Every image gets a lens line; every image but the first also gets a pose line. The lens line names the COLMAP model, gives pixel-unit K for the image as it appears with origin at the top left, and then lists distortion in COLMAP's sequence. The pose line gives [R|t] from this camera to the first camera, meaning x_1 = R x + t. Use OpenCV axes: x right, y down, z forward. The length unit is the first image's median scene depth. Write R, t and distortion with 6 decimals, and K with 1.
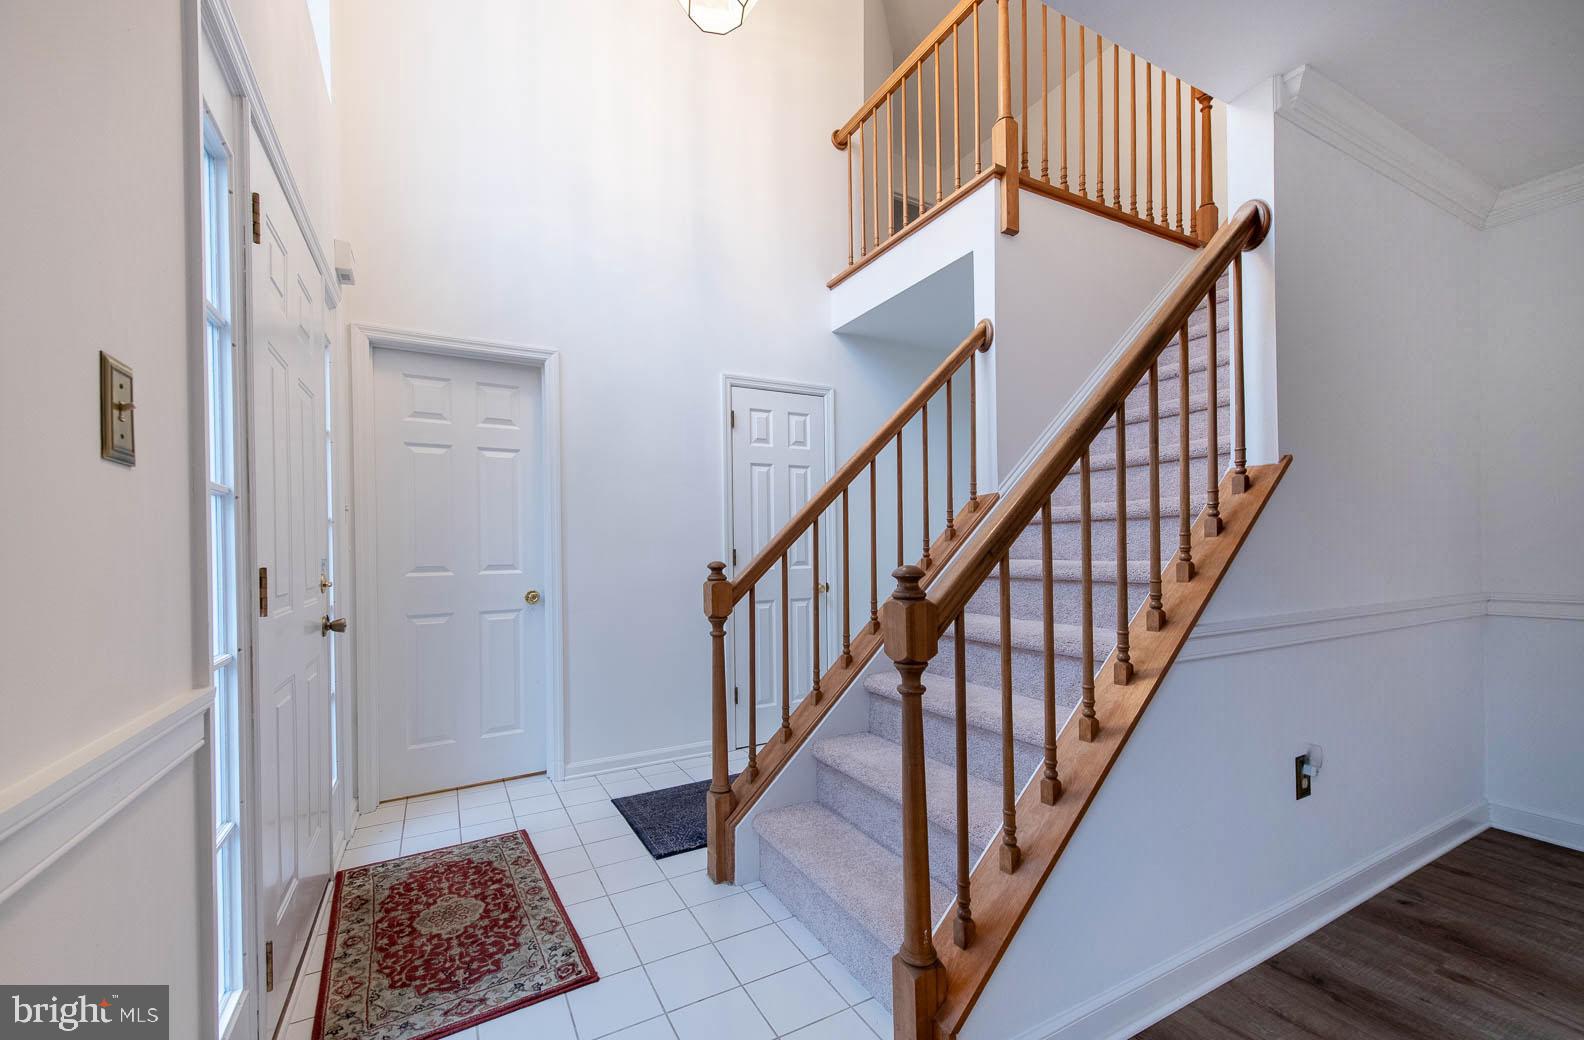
lens RADIAL K [[637.7, 0, 790.5], [0, 637.7, 546.7], [0, 0, 1]] dist [0.017729, 0.000004]
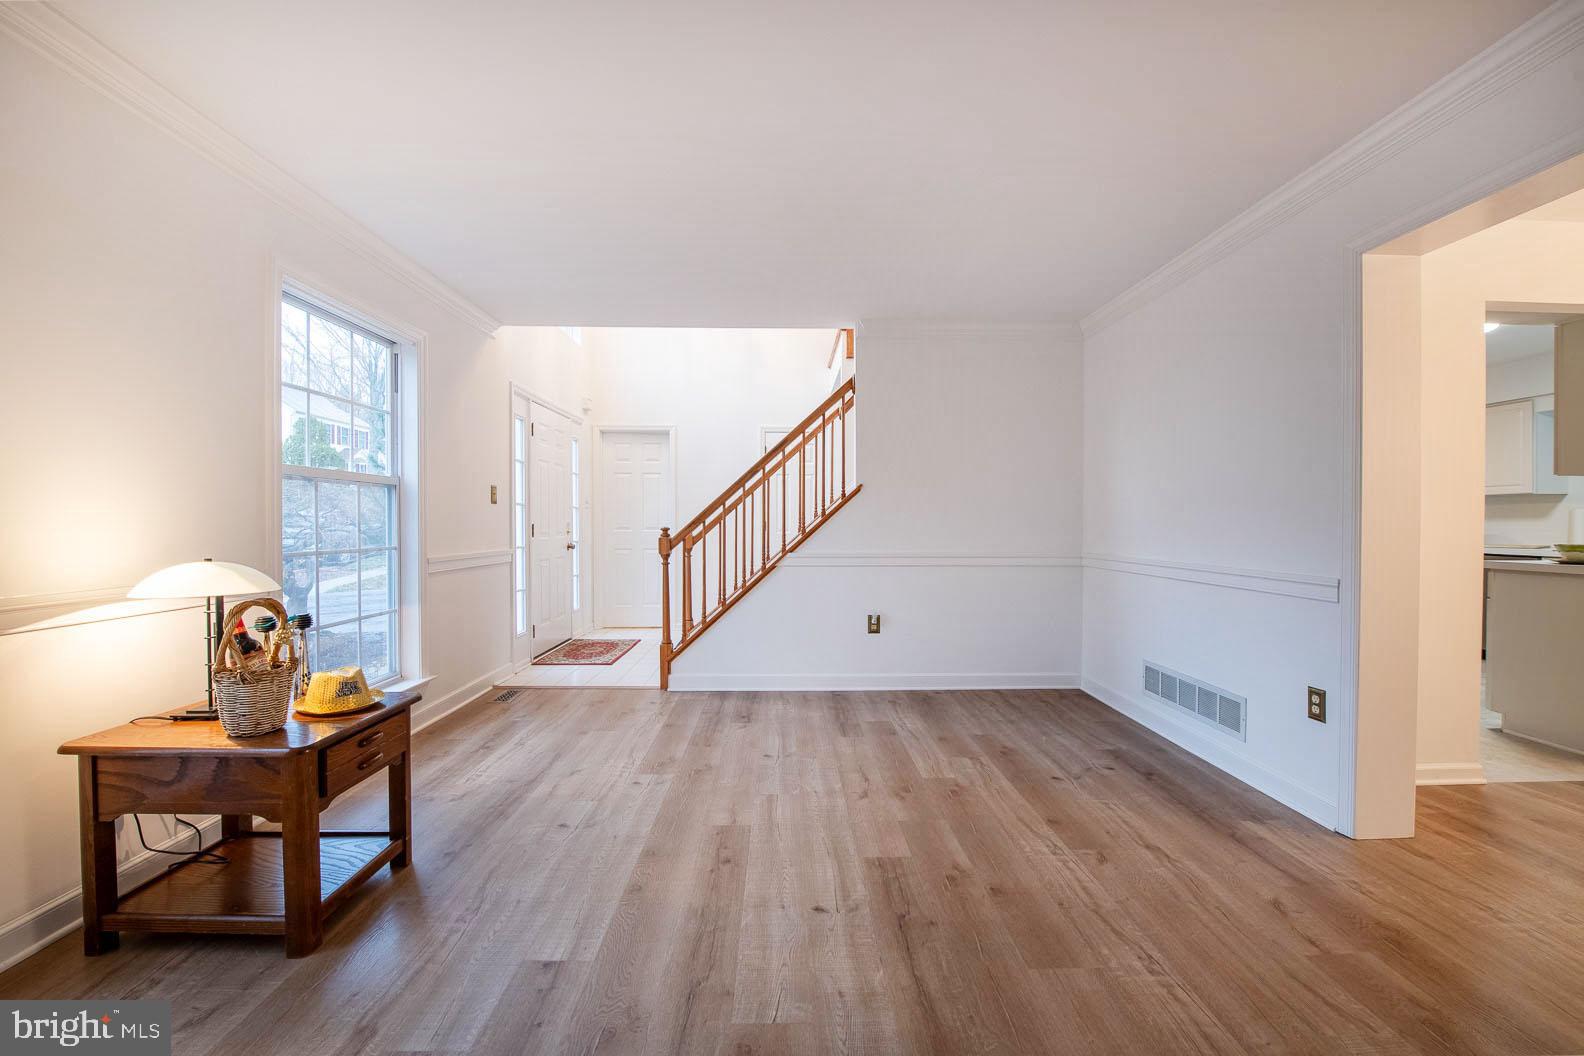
lens RADIAL K [[635.2, 0, 792.0], [0, 635.2, 528.0], [0, 0, 1]] dist [-0.000522, -0.000085]
pose [[0.887828, 0.019161, -0.459777, 1.359756], [-0.012443, 0.999767, 0.017636, -0.017354], [0.460008, -0.009936, 0.887859, -0.968203]]
